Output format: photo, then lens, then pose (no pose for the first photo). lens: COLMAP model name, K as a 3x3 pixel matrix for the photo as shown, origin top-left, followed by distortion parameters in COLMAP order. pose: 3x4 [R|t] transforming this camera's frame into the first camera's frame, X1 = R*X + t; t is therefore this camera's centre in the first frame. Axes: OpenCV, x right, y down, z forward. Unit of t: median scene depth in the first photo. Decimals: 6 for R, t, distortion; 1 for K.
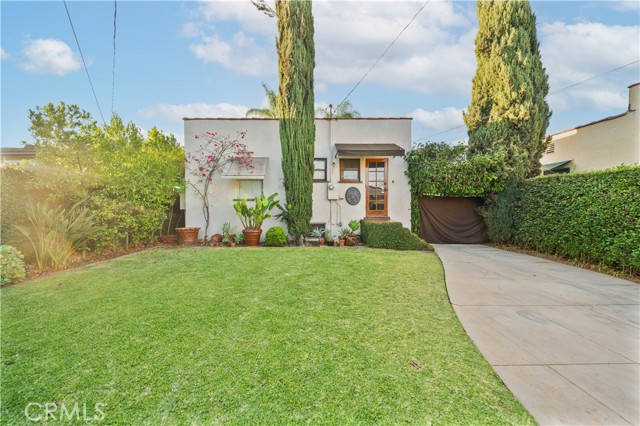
lens RADIAL K [[226.6, 0, 320.3], [0, 226.6, 211.2], [0, 0, 1]] dist [-0.000229, -0.000163]
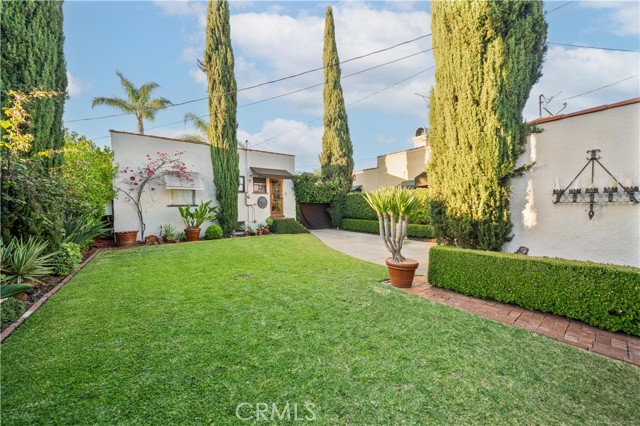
lens RADIAL K [[226.6, 0, 320.3], [0, 226.6, 211.2], [0, 0, 1]] dist [-0.000229, -0.000163]
pose [[0.802657, -0.023153, 0.595991, -0.477269], [0.030349, 0.999537, -0.002043, 0.006358], [-0.595668, 0.019728, 0.802989, -0.473872]]
